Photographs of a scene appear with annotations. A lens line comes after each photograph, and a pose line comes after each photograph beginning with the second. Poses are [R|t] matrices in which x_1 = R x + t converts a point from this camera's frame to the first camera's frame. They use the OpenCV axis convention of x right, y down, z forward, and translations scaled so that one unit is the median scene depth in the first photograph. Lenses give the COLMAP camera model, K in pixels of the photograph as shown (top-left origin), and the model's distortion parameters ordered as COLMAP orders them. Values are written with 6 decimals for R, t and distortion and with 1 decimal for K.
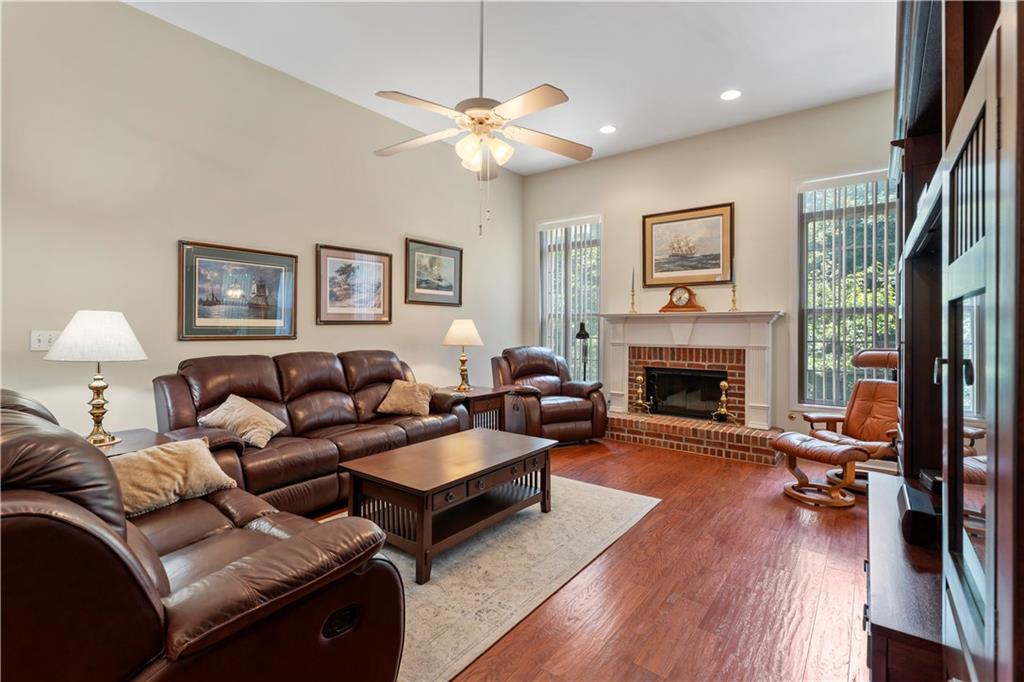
lens RADIAL K [[466.4, 0, 504.8], [0, 466.4, 329.4], [0, 0, 1]] dist [-0.012221, 0.003105]
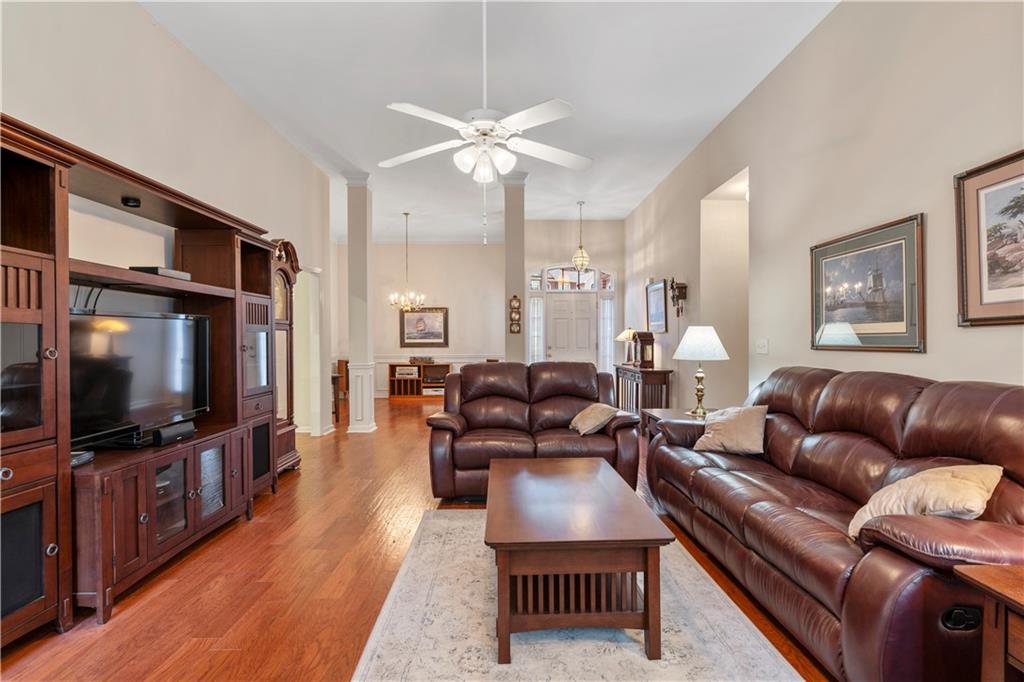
lens RADIAL K [[466.4, 0, 514.4], [0, 466.4, 346.7], [0, 0, 1]] dist [-0.012221, 0.003105]
pose [[-0.769512, 0.005997, -0.638604, 0.286131], [-0.000843, 0.999946, 0.010406, 0.006086], [0.638631, 0.008546, -0.769465, 0.947054]]
